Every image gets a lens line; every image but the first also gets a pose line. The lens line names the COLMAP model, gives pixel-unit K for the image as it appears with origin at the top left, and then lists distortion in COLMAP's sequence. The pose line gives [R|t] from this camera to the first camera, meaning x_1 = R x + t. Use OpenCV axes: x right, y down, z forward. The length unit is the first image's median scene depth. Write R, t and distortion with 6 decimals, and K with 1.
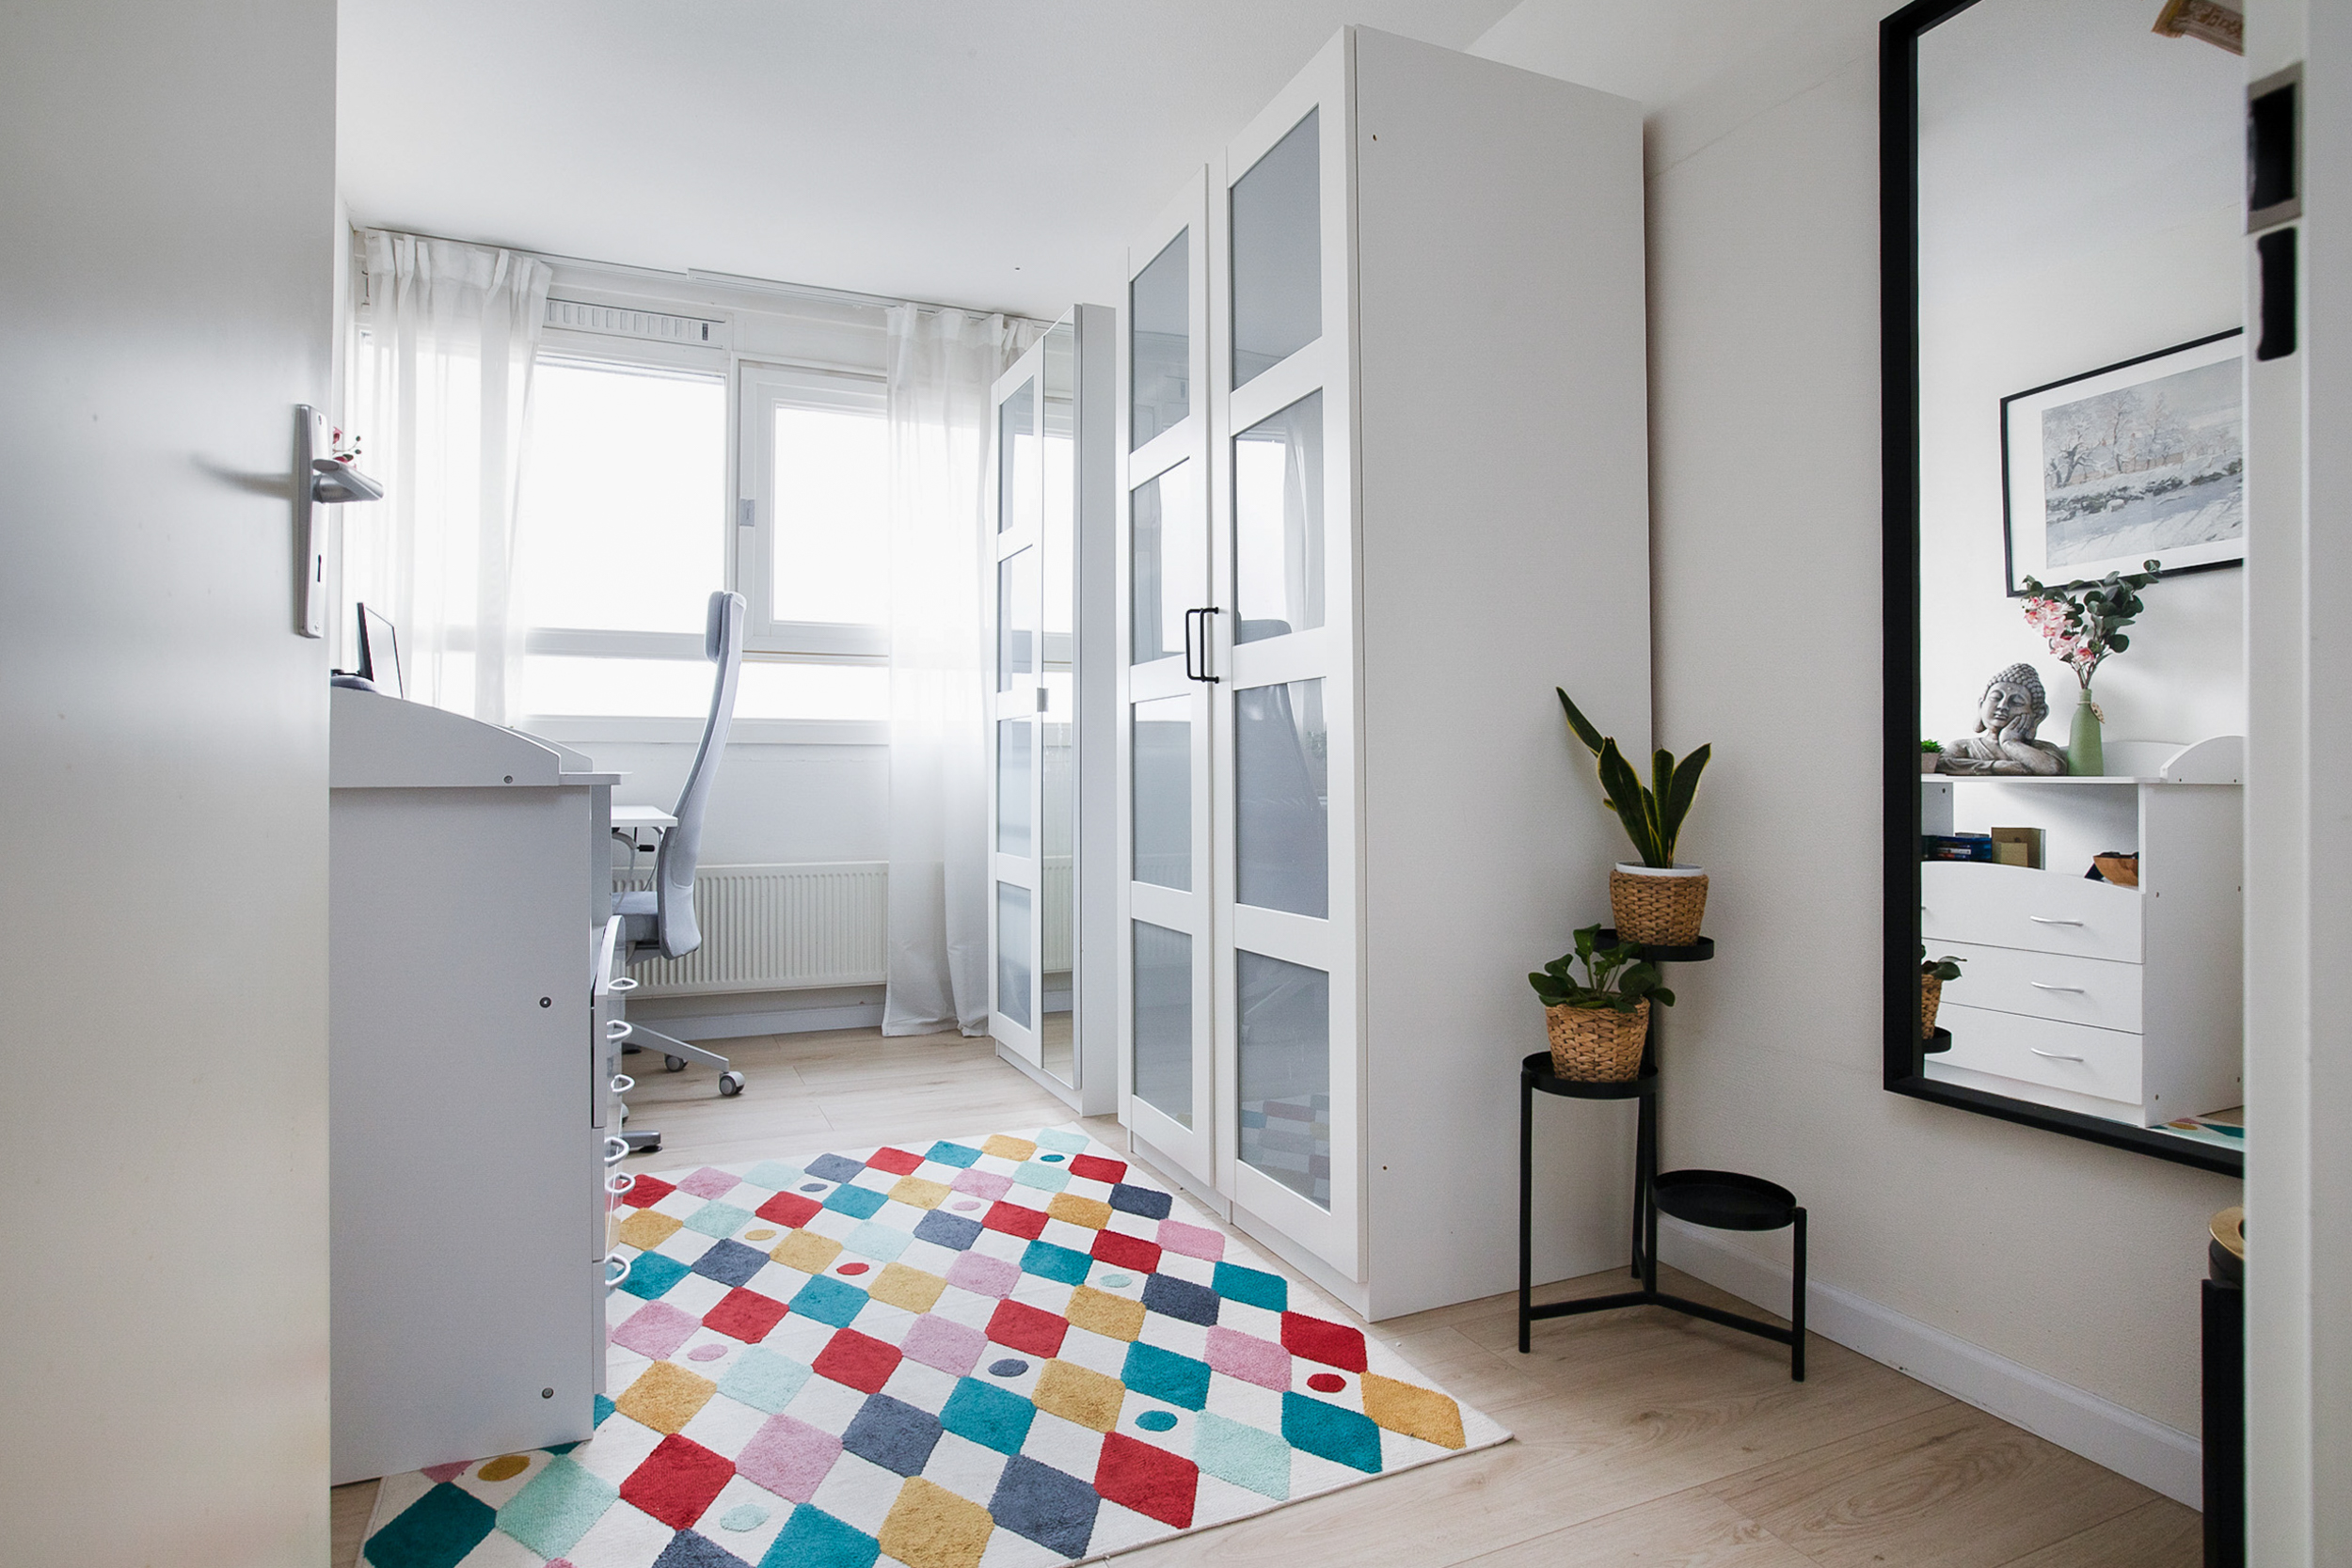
lens RADIAL K [[1248.6, 0, 1176.0], [0, 1248.6, 784.0], [0, 0, 1]] dist [-0.024563, -0.000242]
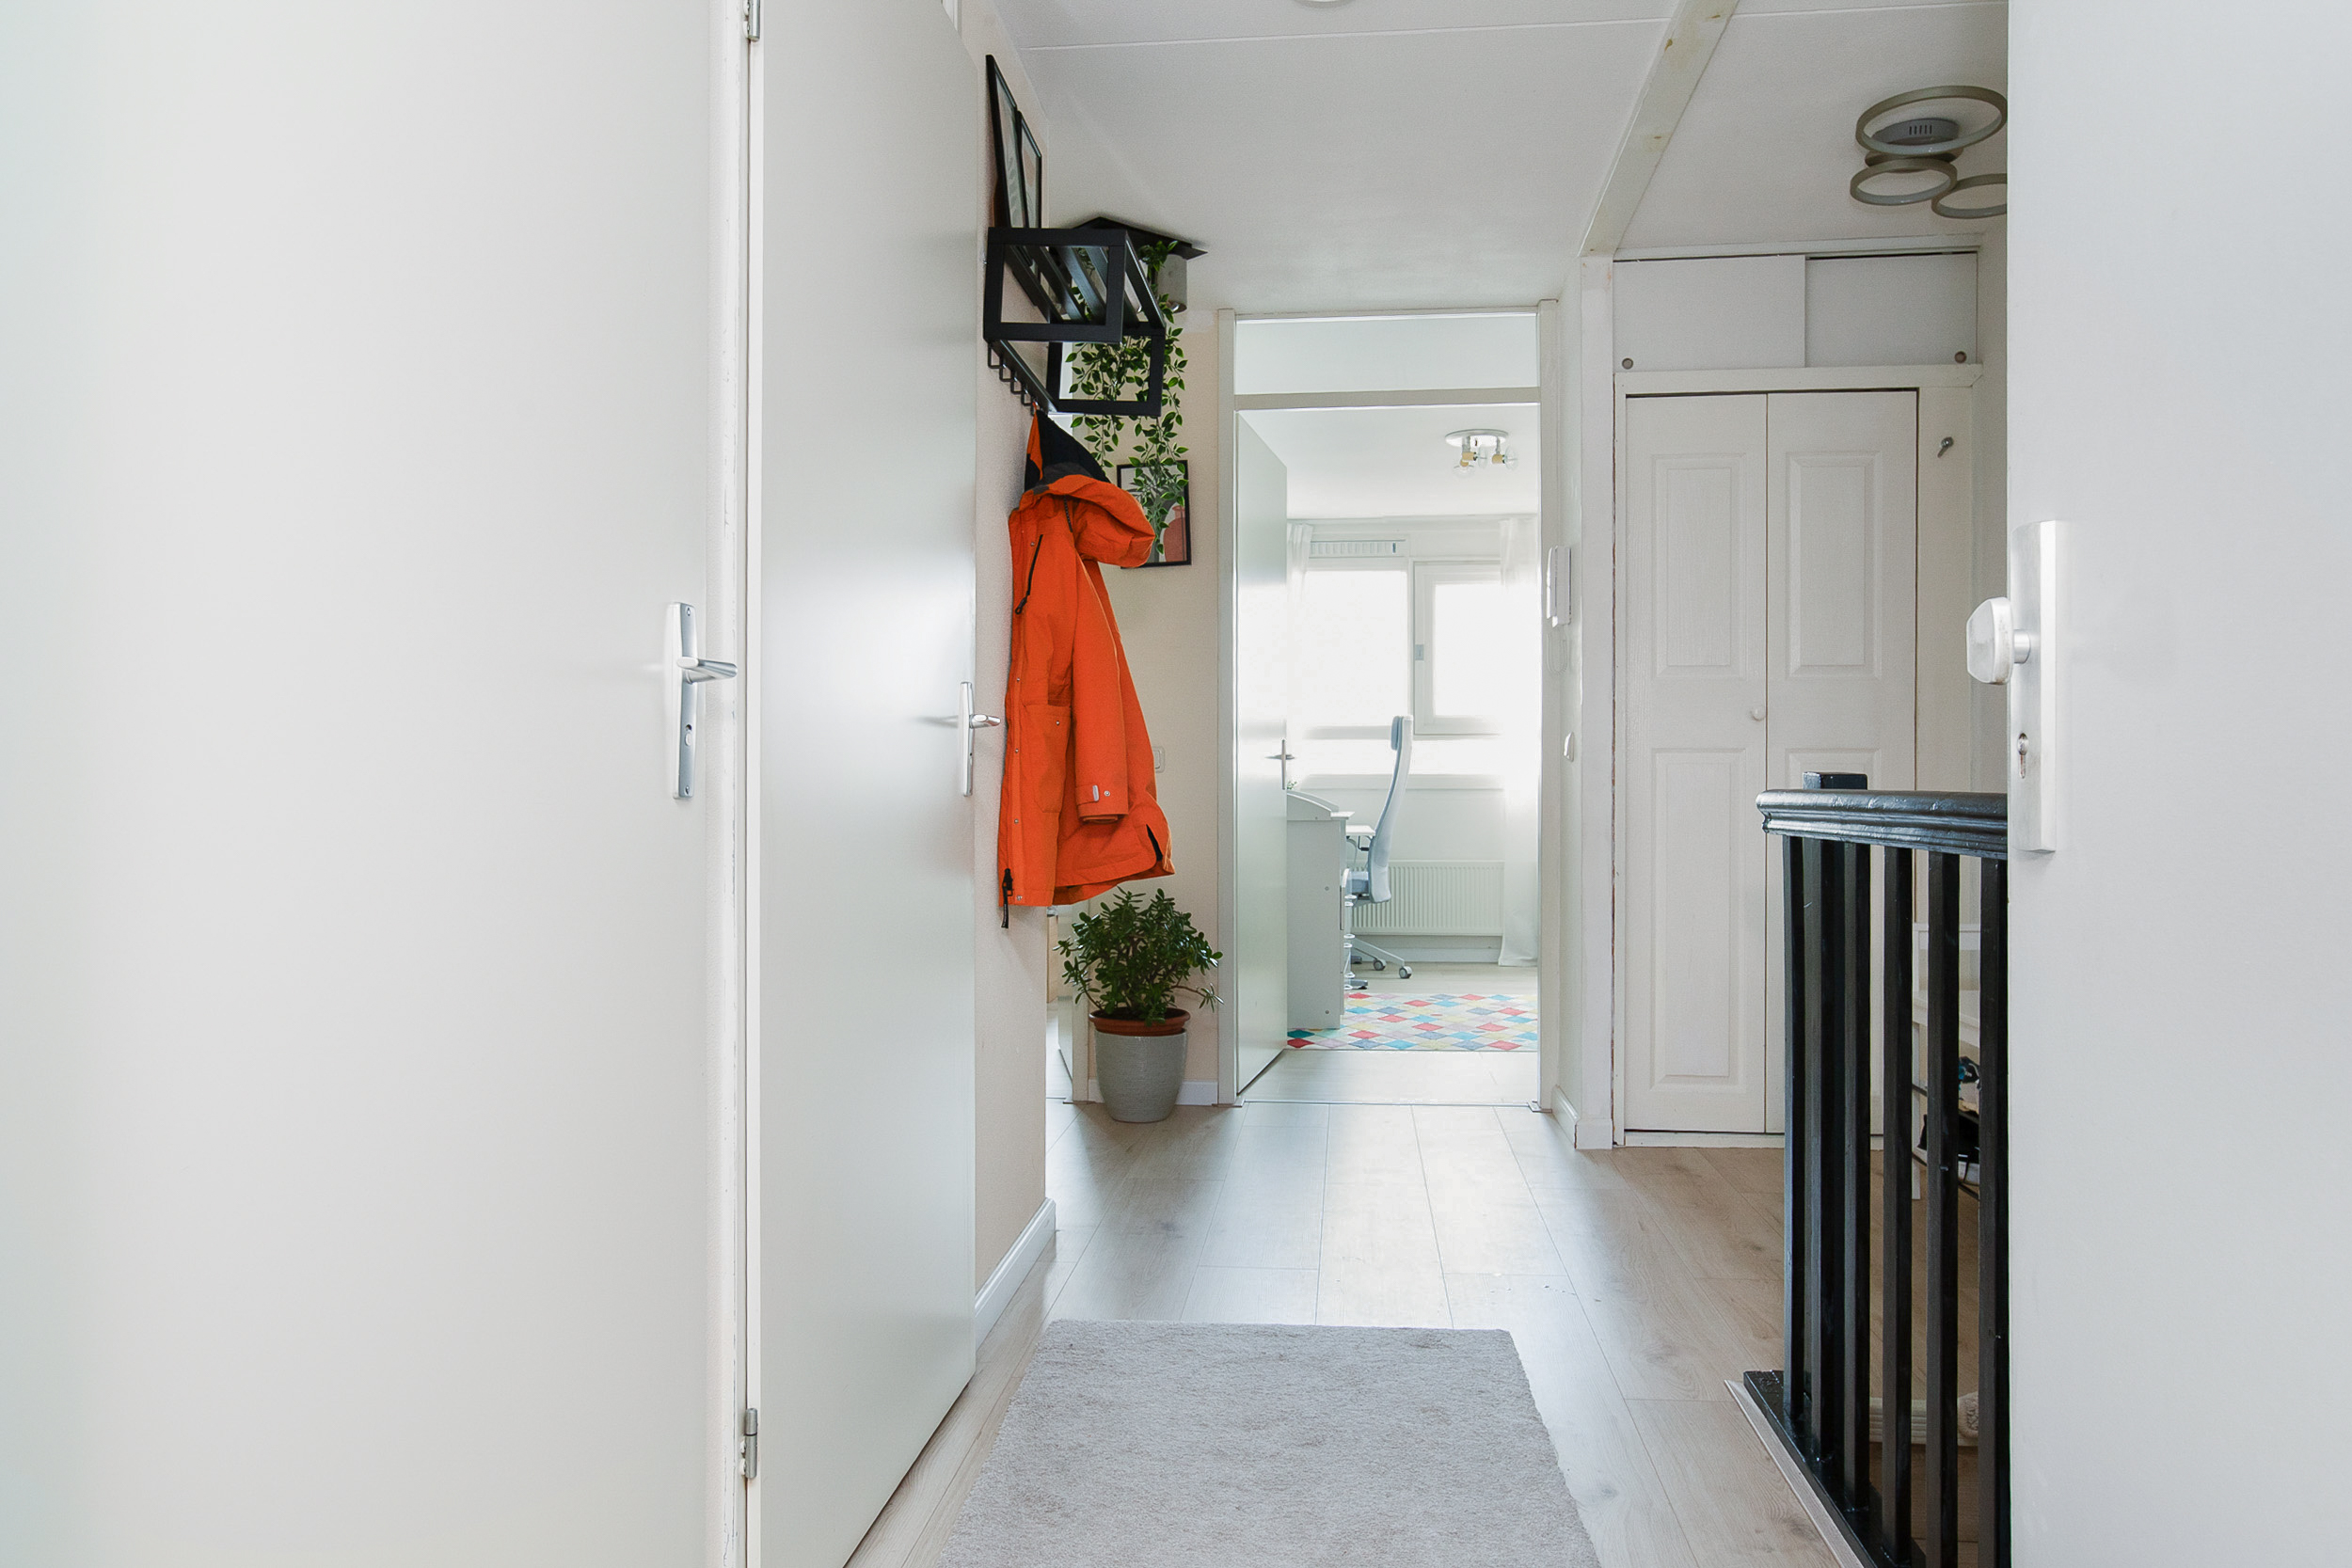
lens RADIAL K [[1712.0, 0, 1176.0], [0, 1712.0, 784.0], [0, 0, 1]] dist [0.000129, -0.000033]
pose [[0.863996, -0.007962, -0.503435, 0.610519], [0.004493, 0.999957, -0.008103, -0.024296], [0.503478, 0.004739, 0.863995, -1.331037]]
